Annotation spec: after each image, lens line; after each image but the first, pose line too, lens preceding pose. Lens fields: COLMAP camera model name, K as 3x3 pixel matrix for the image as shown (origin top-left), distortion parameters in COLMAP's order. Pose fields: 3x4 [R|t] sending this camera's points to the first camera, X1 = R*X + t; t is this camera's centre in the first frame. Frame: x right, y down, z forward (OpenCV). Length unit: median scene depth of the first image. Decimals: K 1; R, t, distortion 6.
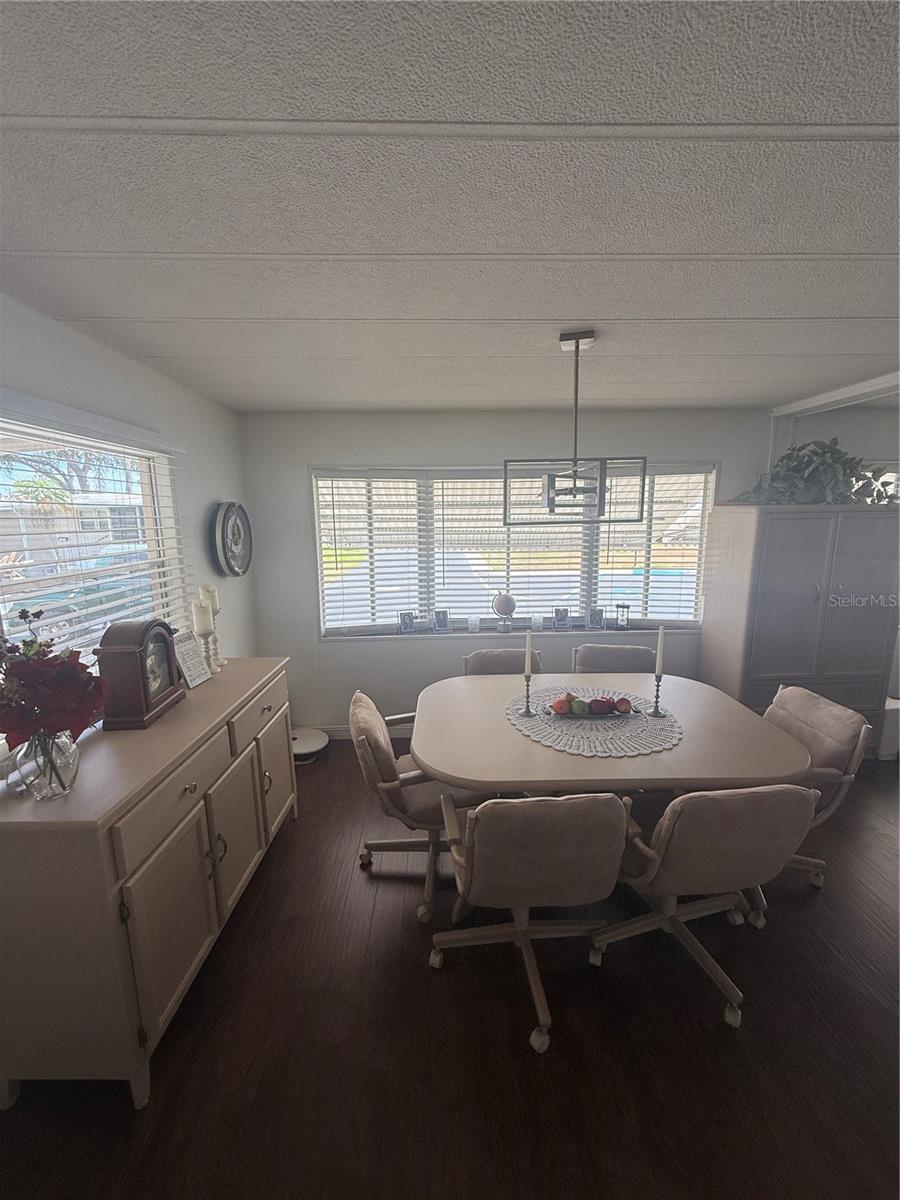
lens RADIAL K [[479.0, 0, 450.4], [0, 479.0, 595.7], [0, 0, 1]] dist [-0.002695, 0.000910]
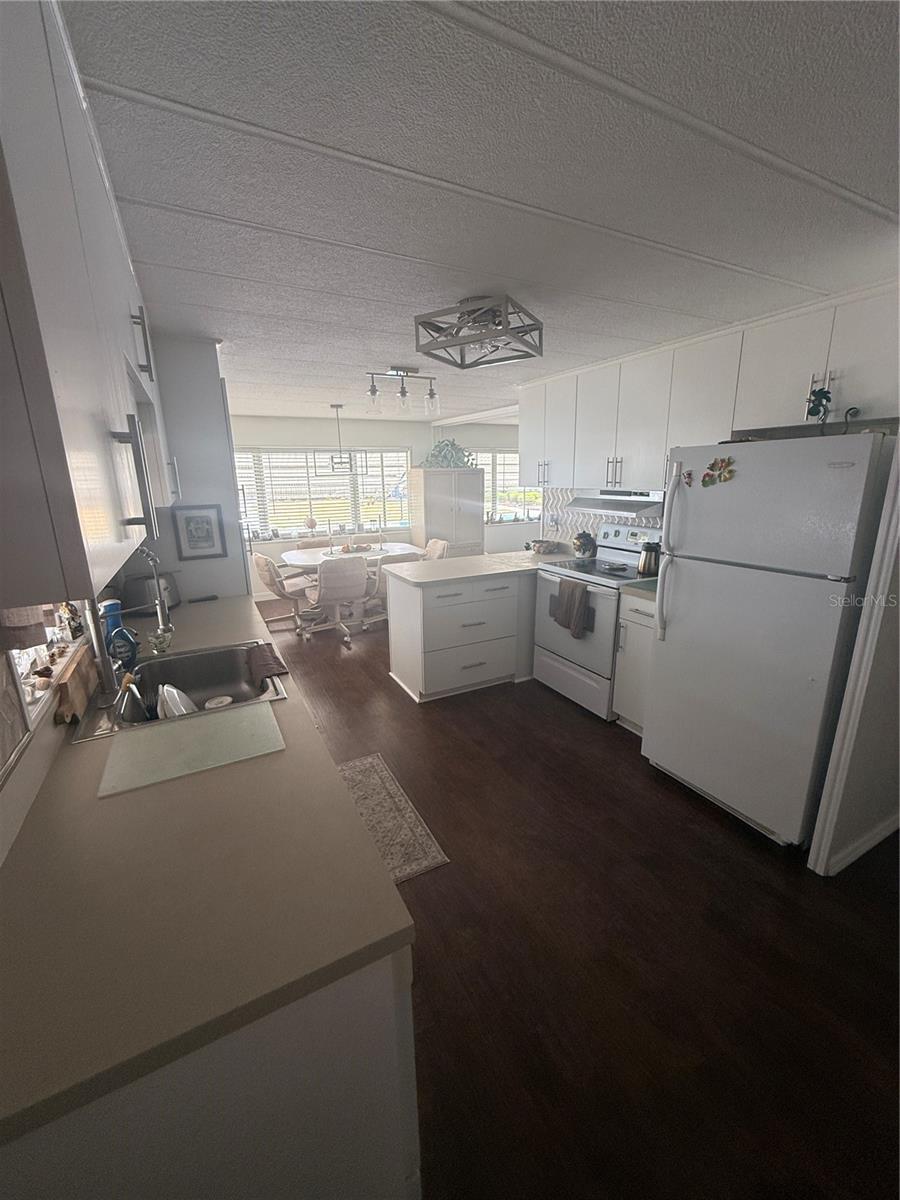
lens RADIAL K [[479.0, 0, 450.4], [0, 479.0, 595.7], [0, 0, 1]] dist [-0.002695, 0.000910]
pose [[0.899891, -0.110145, 0.421978, -0.256902], [0.076880, 0.992494, 0.095111, 0.197029], [-0.429286, -0.053148, 0.901604, -1.093938]]
